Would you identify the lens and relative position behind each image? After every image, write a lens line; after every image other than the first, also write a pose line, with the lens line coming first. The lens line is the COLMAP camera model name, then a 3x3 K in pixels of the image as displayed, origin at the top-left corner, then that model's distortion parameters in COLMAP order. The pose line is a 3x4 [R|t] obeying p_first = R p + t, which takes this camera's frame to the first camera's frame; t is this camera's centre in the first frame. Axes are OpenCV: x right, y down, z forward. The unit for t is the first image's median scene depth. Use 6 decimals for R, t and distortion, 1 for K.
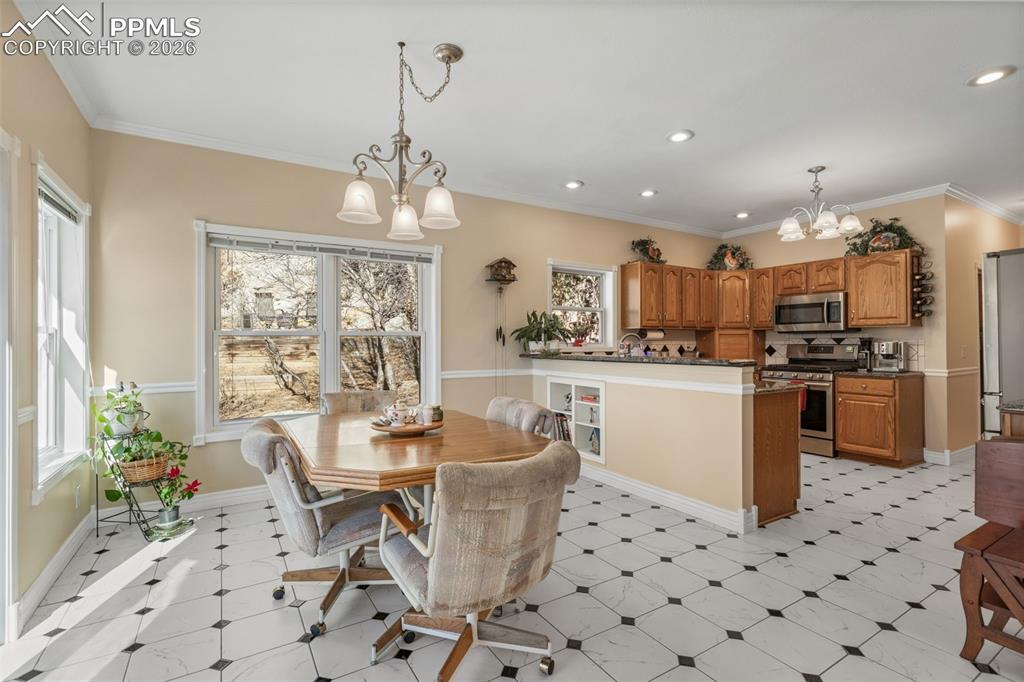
lens RADIAL K [[448.3, 0, 521.7], [0, 448.3, 335.8], [0, 0, 1]] dist [-0.000554, 0.000749]
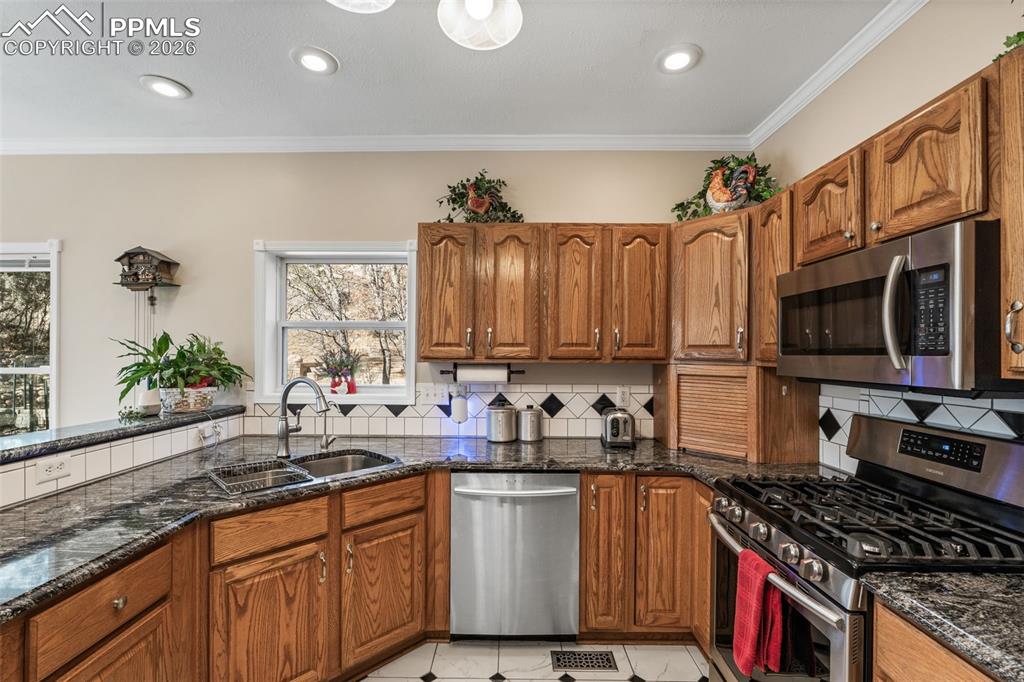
lens RADIAL K [[448.3, 0, 509.8], [0, 448.3, 349.6], [0, 0, 1]] dist [-0.000554, 0.000749]
pose [[0.854237, -0.001384, -0.519883, 0.626588], [0.002963, 0.999993, 0.002206, -0.033220], [0.519876, -0.003425, 0.854235, 0.673108]]
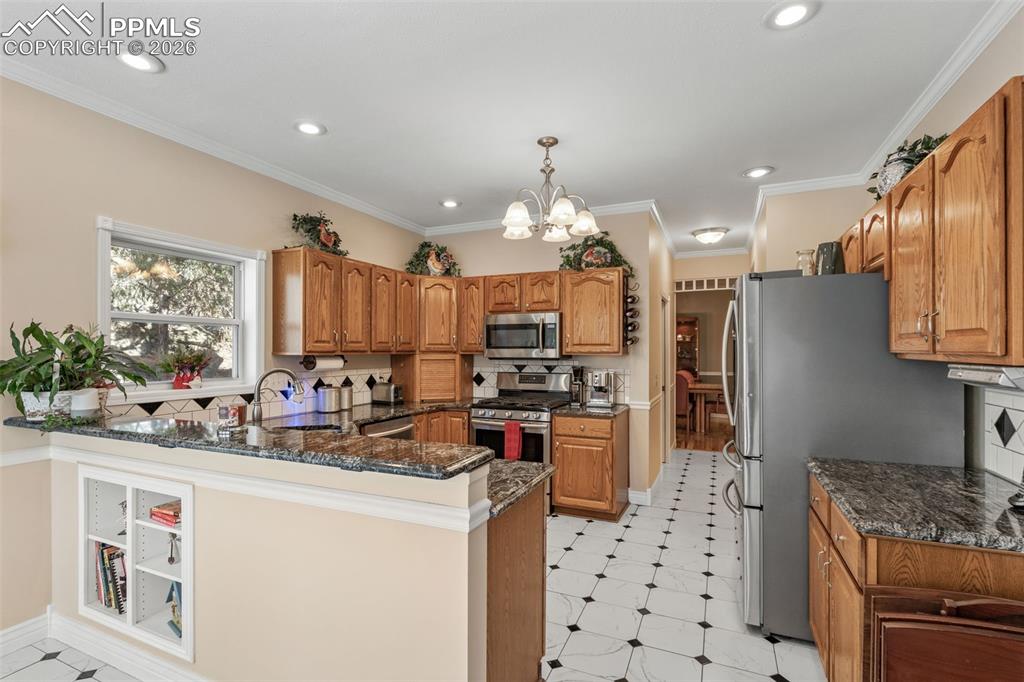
lens RADIAL K [[448.3, 0, 496.0], [0, 448.3, 348.9], [0, 0, 1]] dist [-0.000554, 0.000749]
pose [[0.834146, 0.000998, 0.551542, 0.155565], [-0.008119, 0.999912, 0.010471, -0.036463], [-0.551483, -0.013212, 0.834081, 0.359225]]
